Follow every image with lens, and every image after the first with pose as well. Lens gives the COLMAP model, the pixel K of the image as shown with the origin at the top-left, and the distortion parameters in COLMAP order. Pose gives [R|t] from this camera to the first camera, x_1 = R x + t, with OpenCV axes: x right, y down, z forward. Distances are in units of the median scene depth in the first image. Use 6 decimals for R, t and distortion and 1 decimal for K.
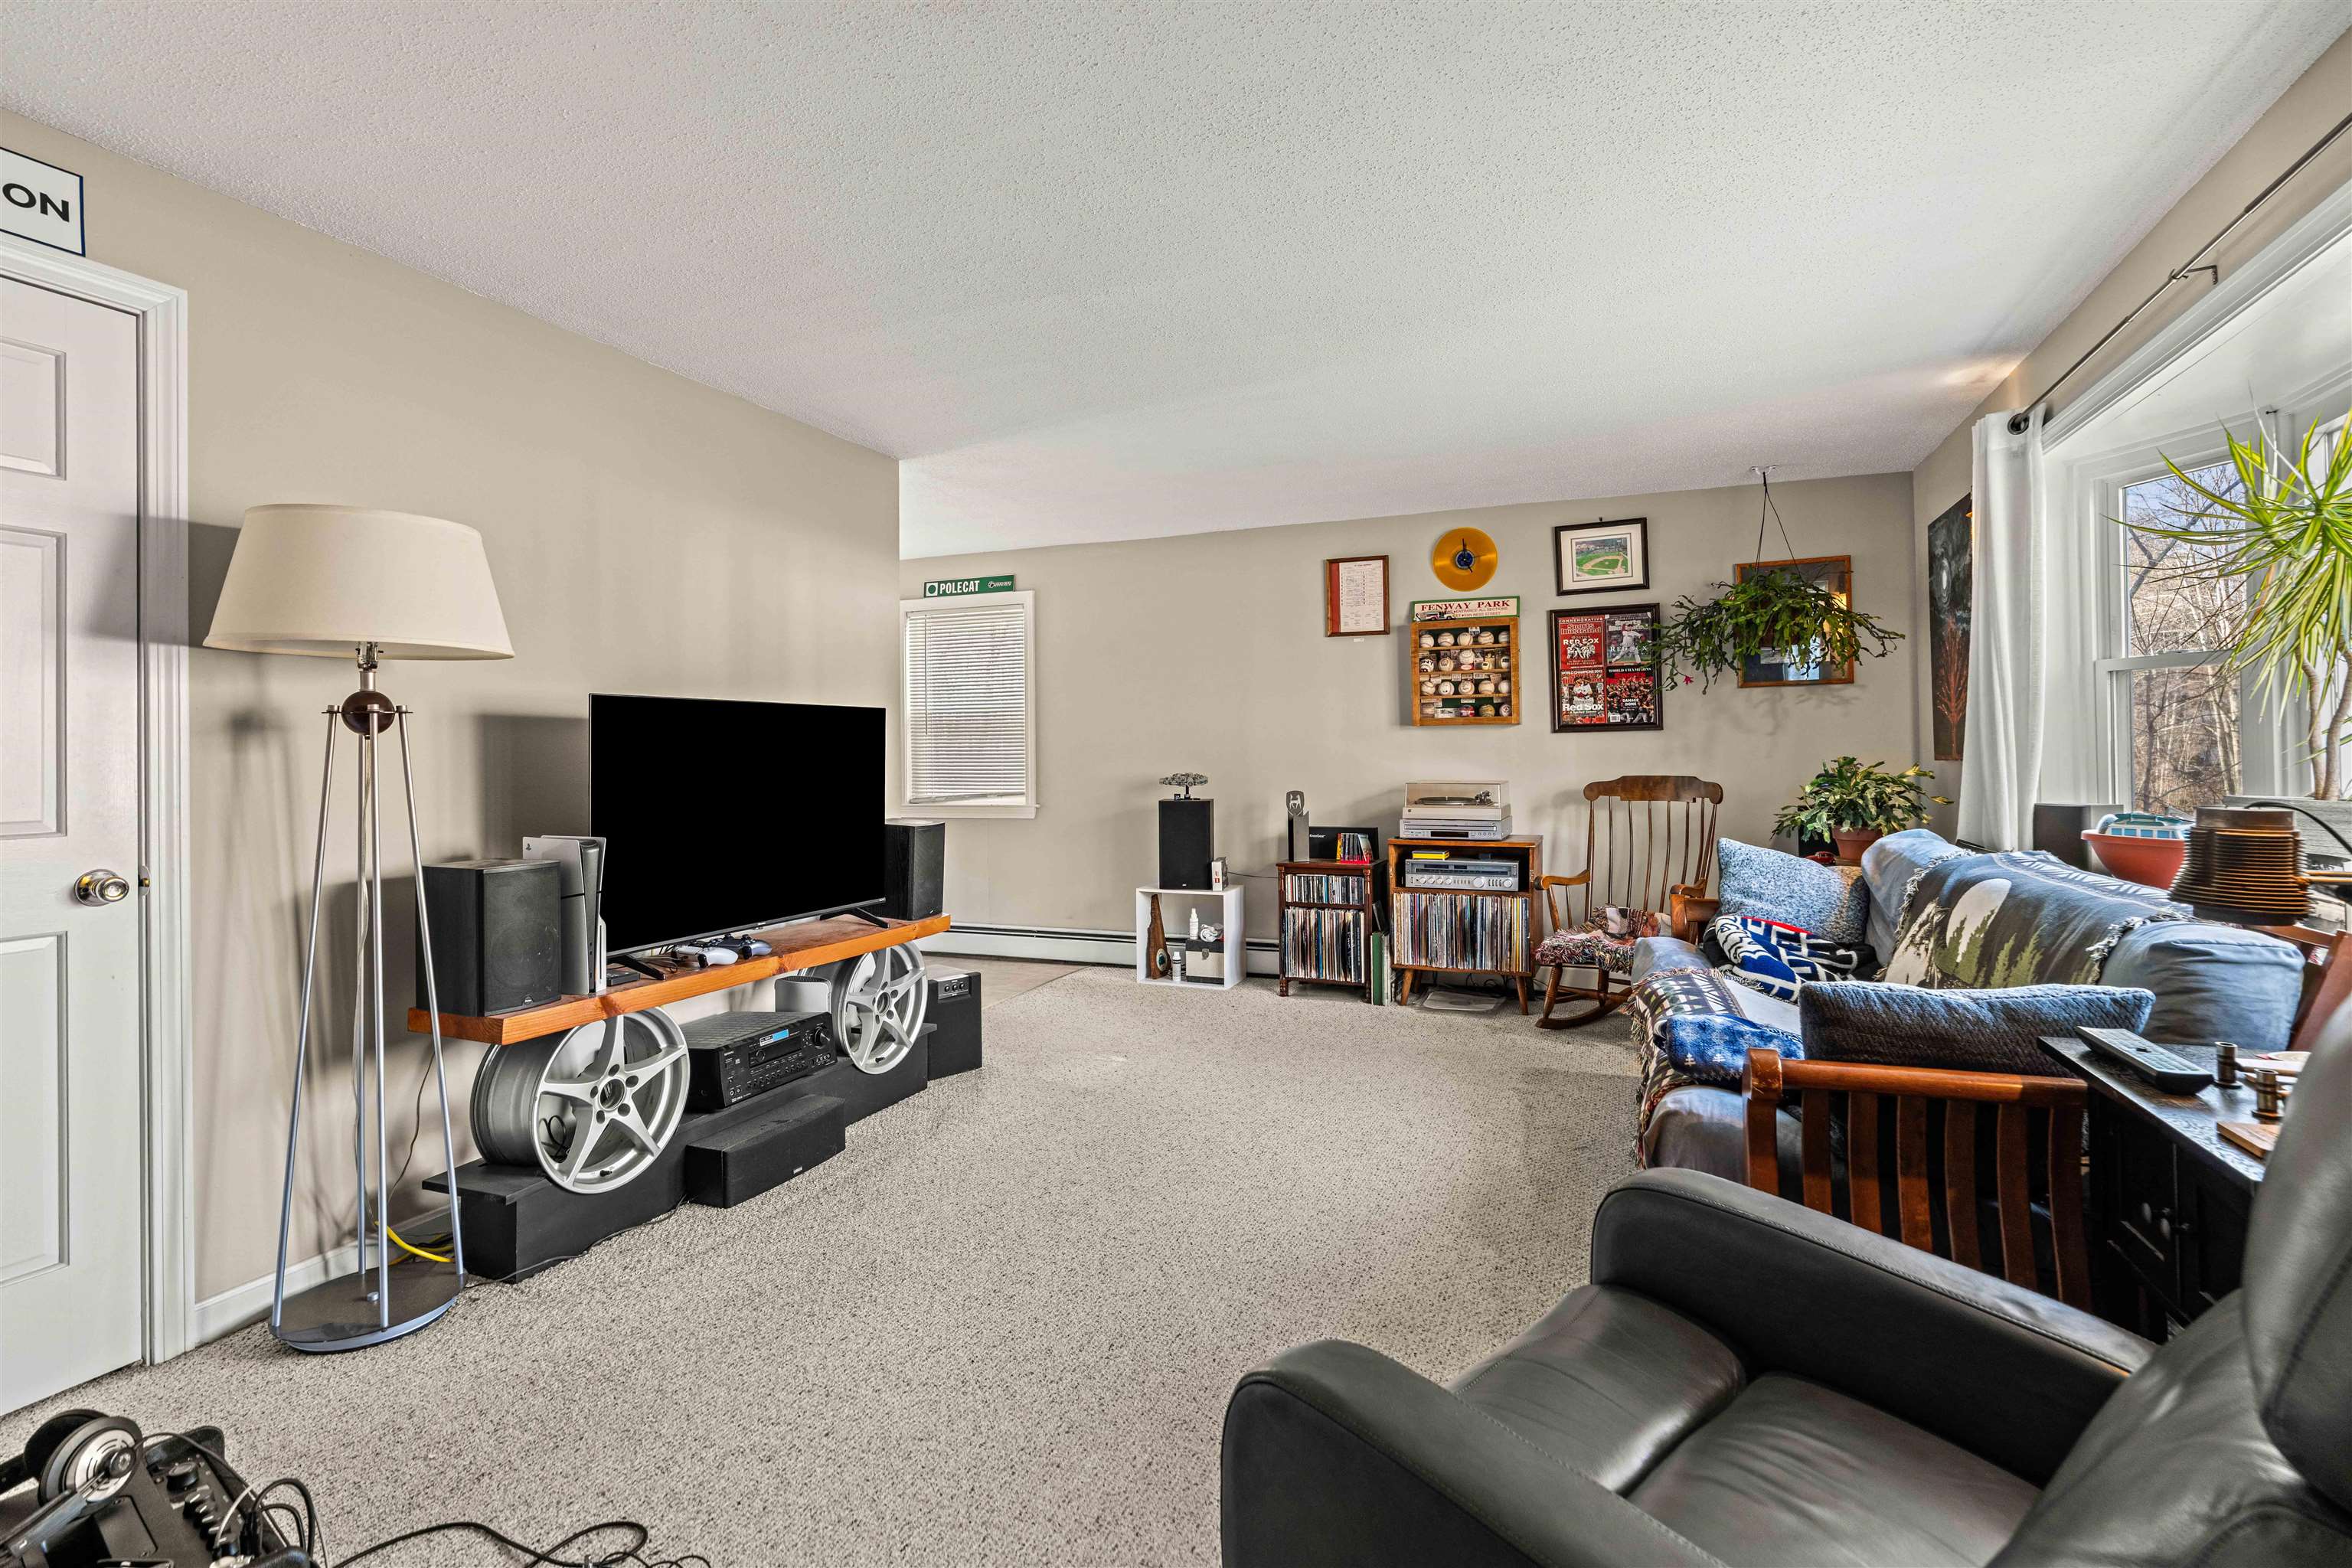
lens RADIAL K [[1134.3, 0, 1174.3], [0, 1134.3, 736.9], [0, 0, 1]] dist [-0.000310, -0.000223]
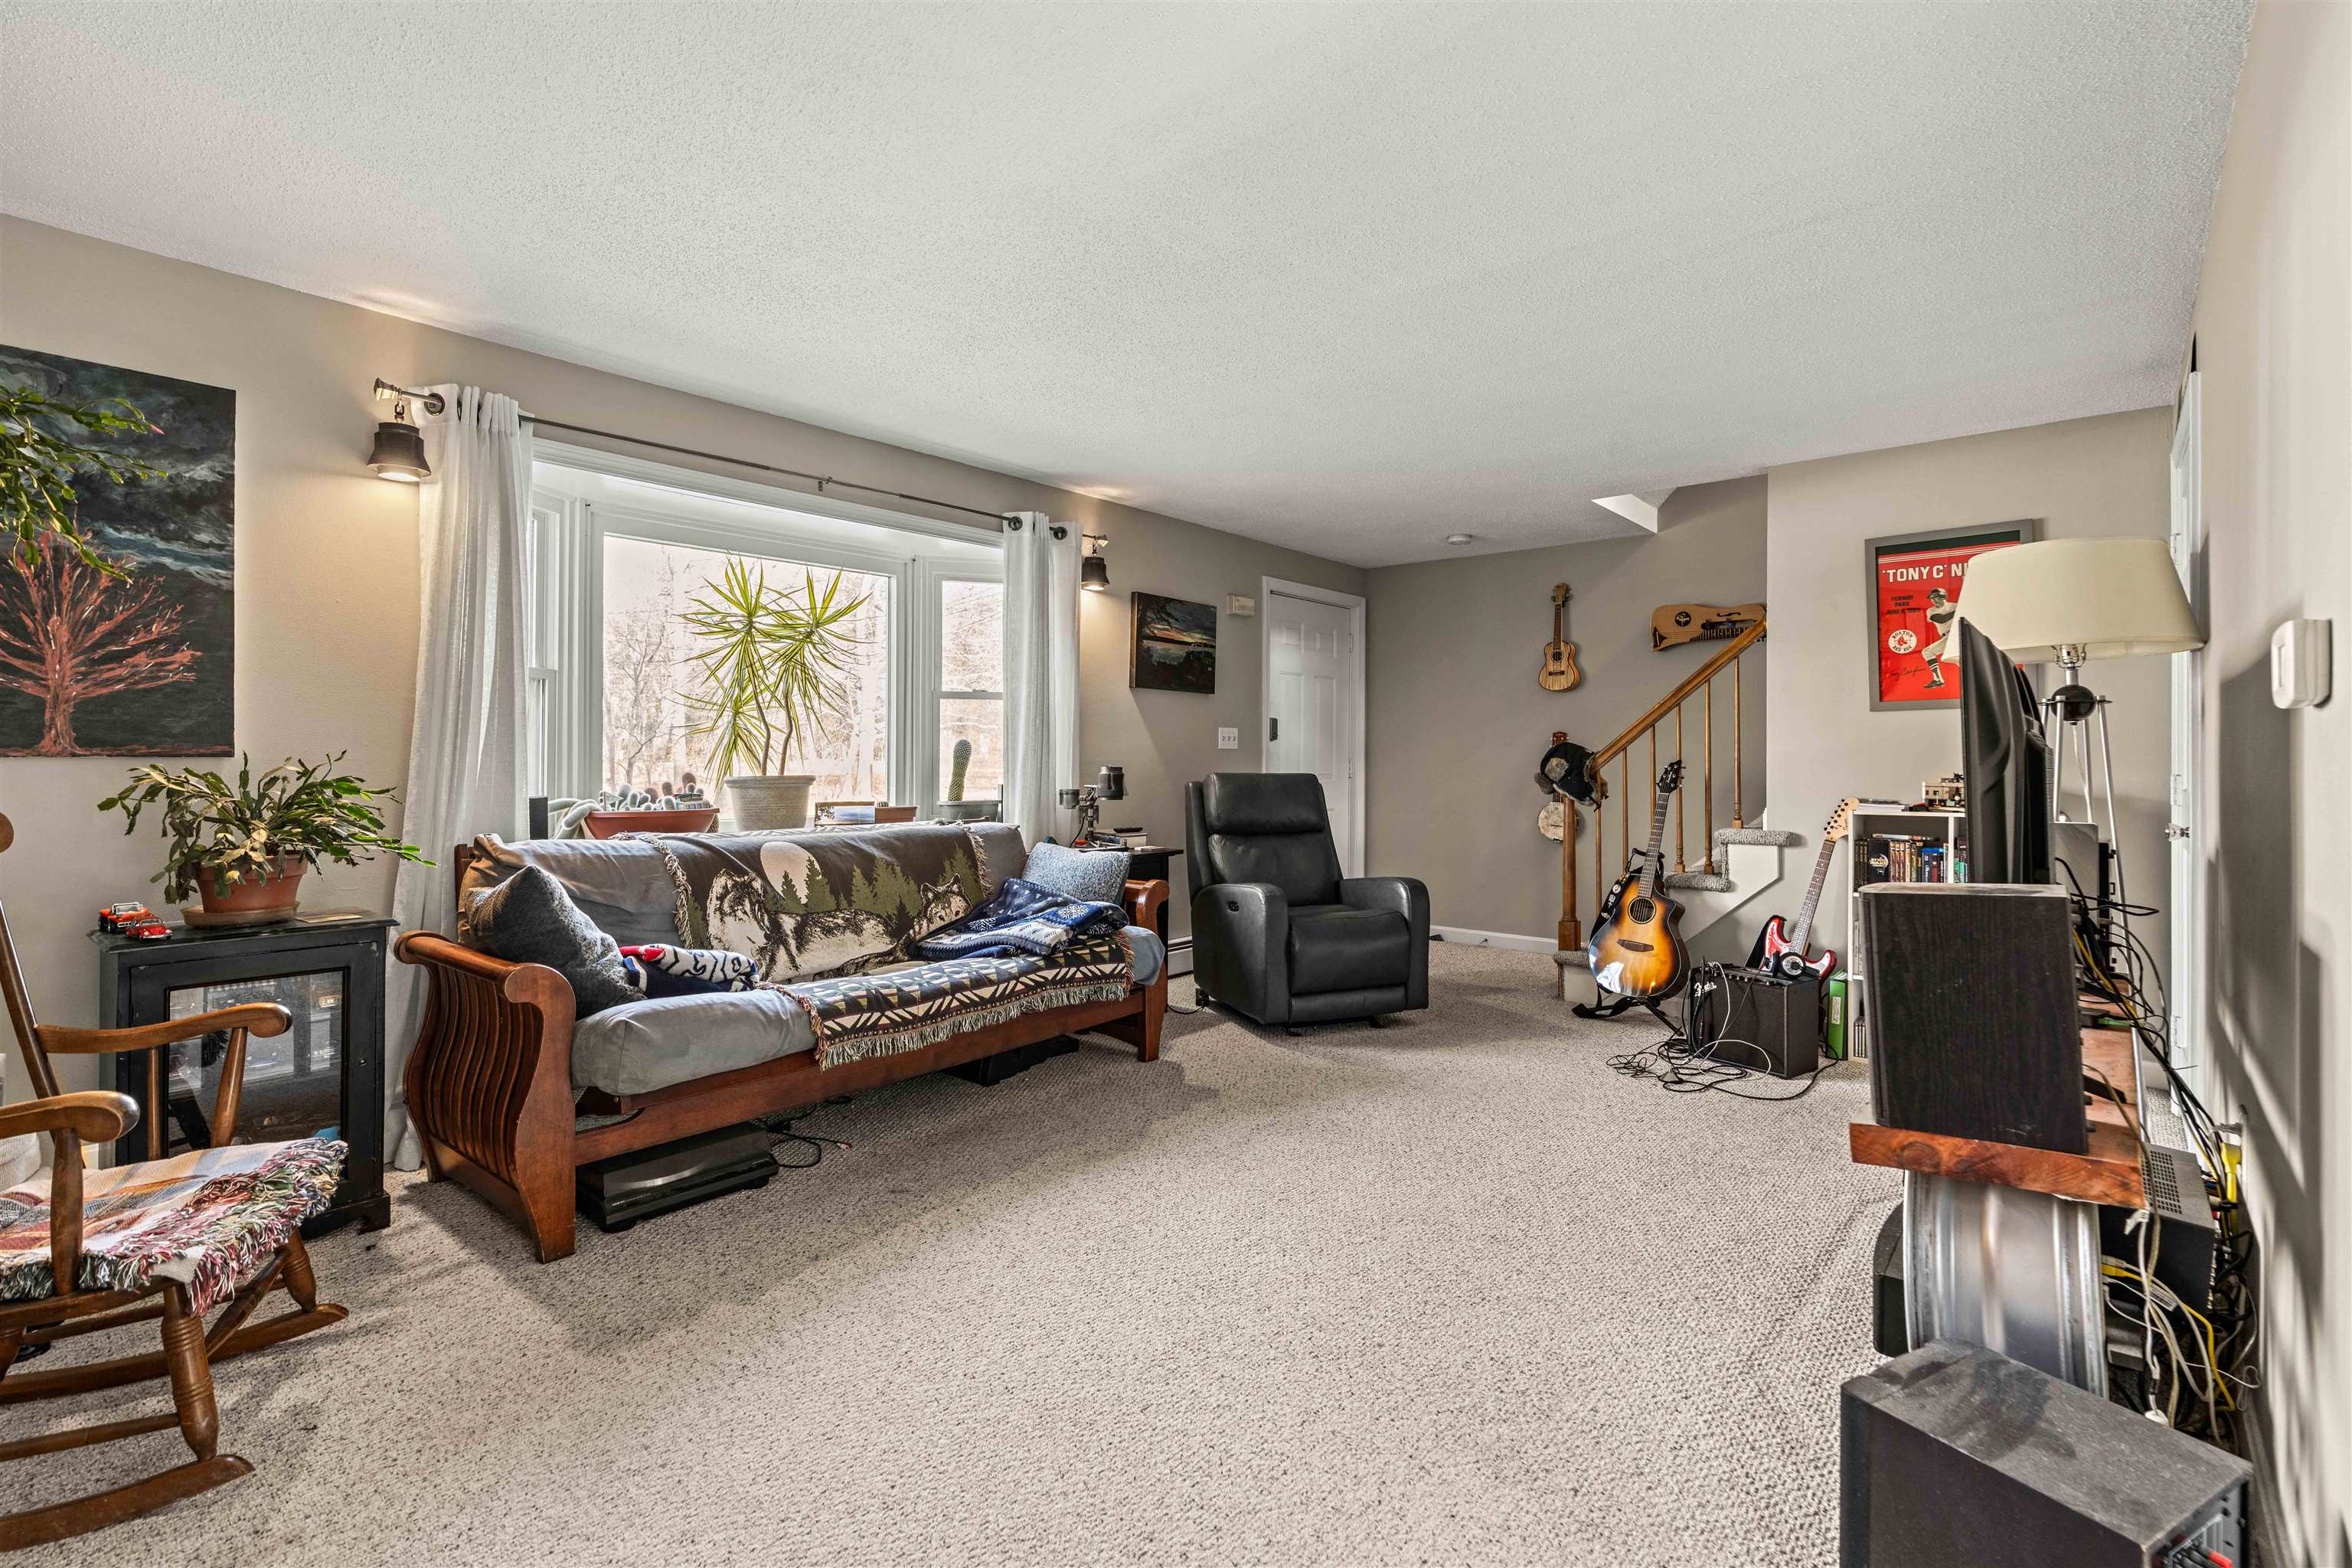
lens RADIAL K [[1064.1, 0, 1176.3], [0, 1064.1, 759.9], [0, 0, 1]] dist [-0.001784, -0.000316]
pose [[-0.949480, 0.006092, 0.313768, -0.112891], [0.000727, 0.999852, -0.017214, 0.044573], [-0.313826, -0.016116, -0.949344, 1.826148]]
